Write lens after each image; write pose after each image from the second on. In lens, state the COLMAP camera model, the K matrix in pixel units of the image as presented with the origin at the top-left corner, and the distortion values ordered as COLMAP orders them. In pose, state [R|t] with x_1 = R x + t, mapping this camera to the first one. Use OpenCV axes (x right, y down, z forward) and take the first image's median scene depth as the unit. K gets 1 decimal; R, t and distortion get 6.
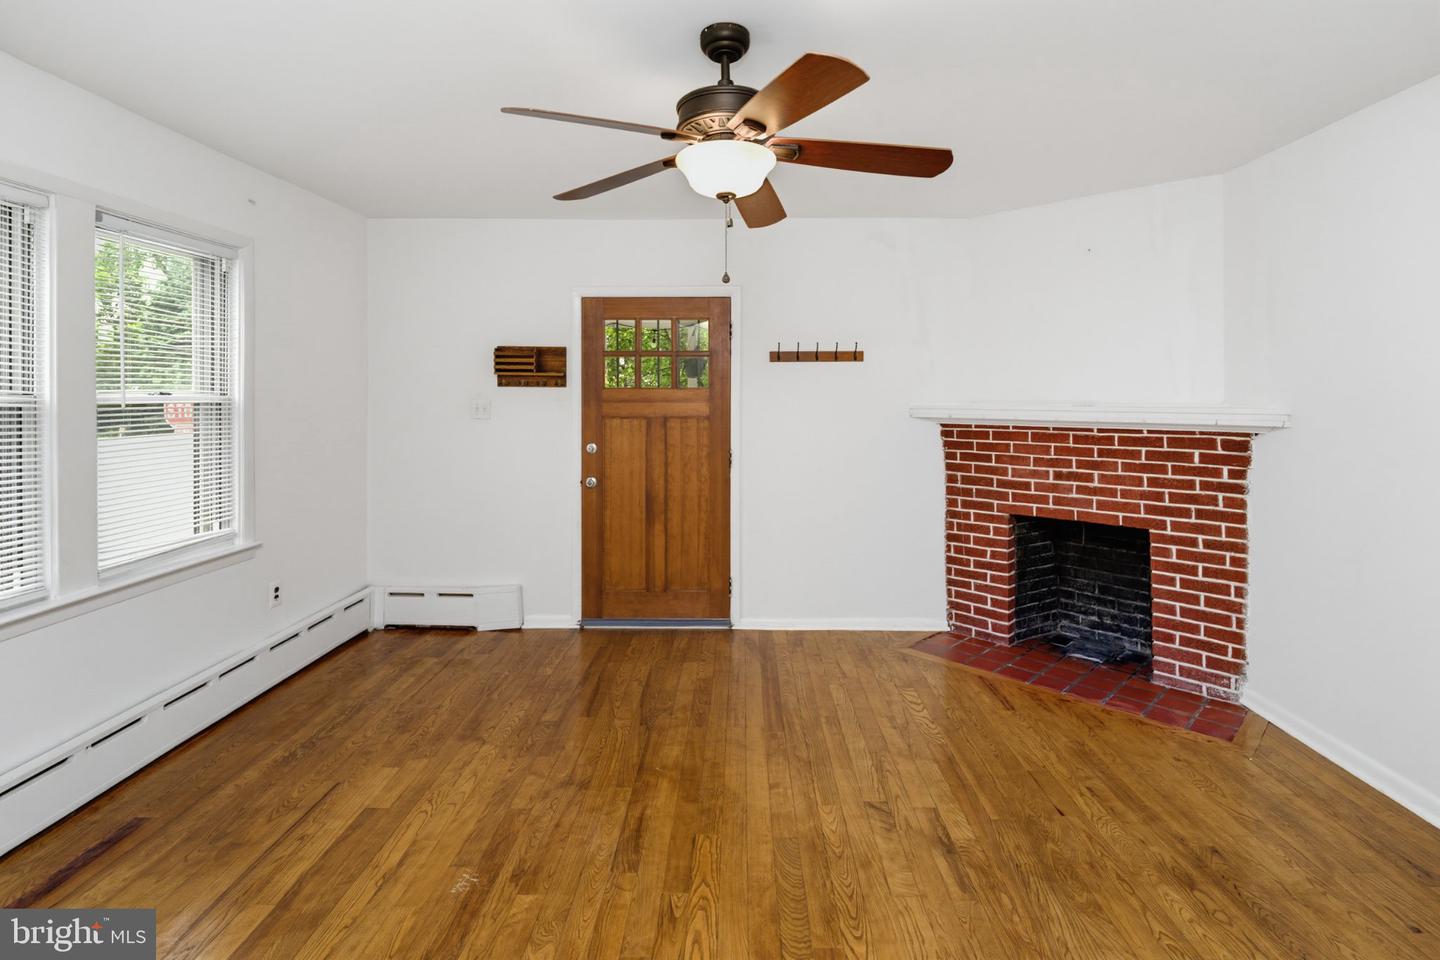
lens RADIAL K [[692.9, 0, 730.1], [0, 692.9, 386.8], [0, 0, 1]] dist [0.009353, -0.009617]
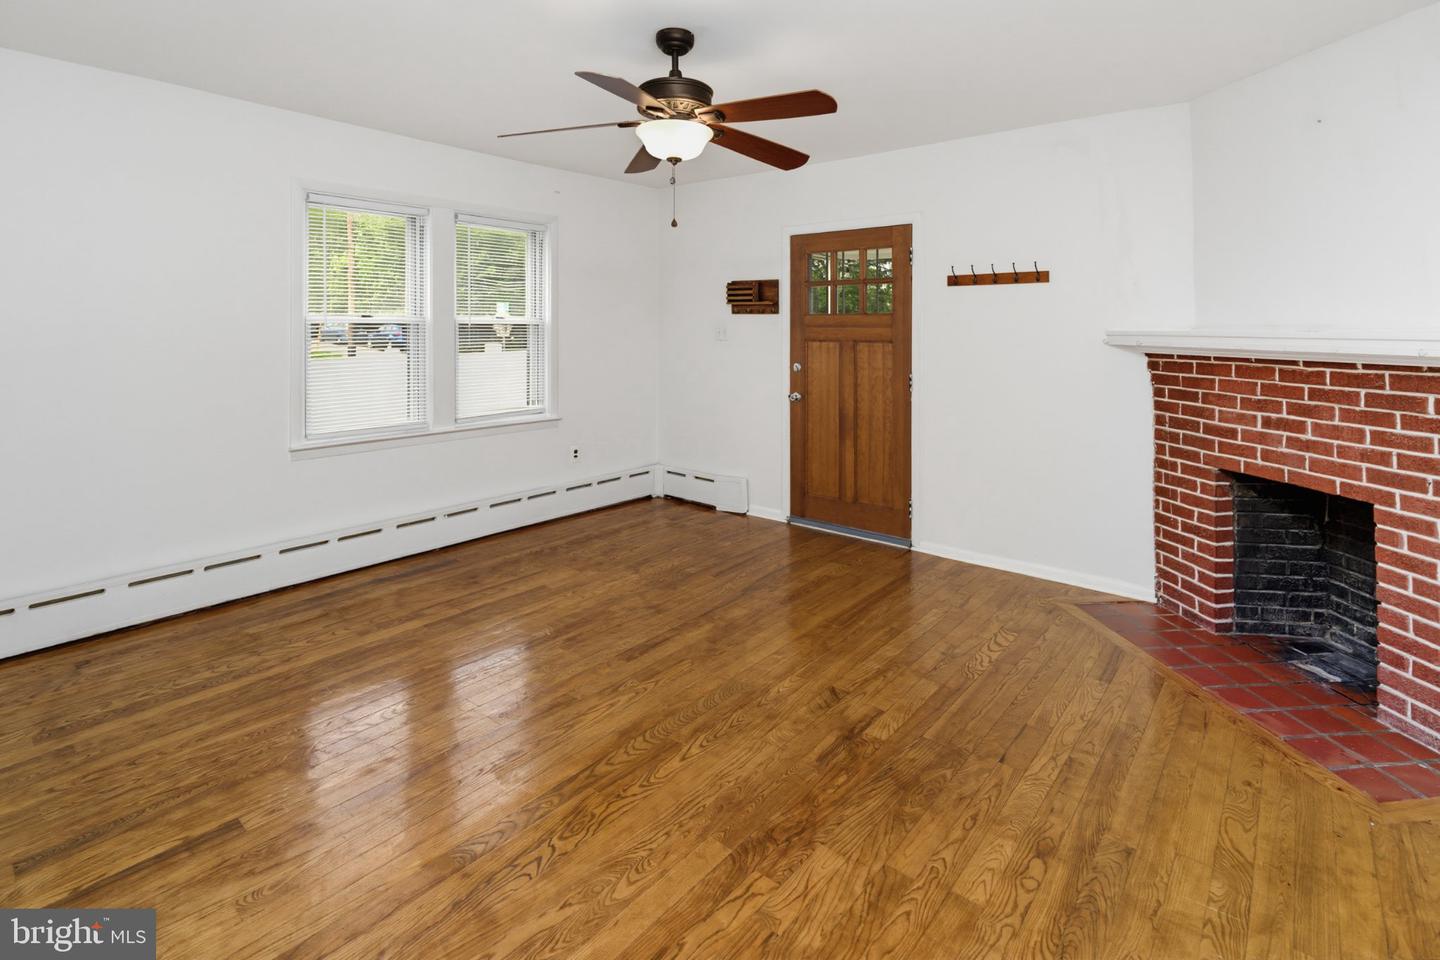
lens RADIAL K [[710.4, 0, 719.1], [0, 710.4, 314.6], [0, 0, 1]] dist [-0.001084, -0.000713]
pose [[0.779542, -0.008021, -0.626299, 0.477596], [0.002656, 0.999951, -0.009501, 0.014318], [0.626345, 0.005743, 0.779525, 0.008992]]
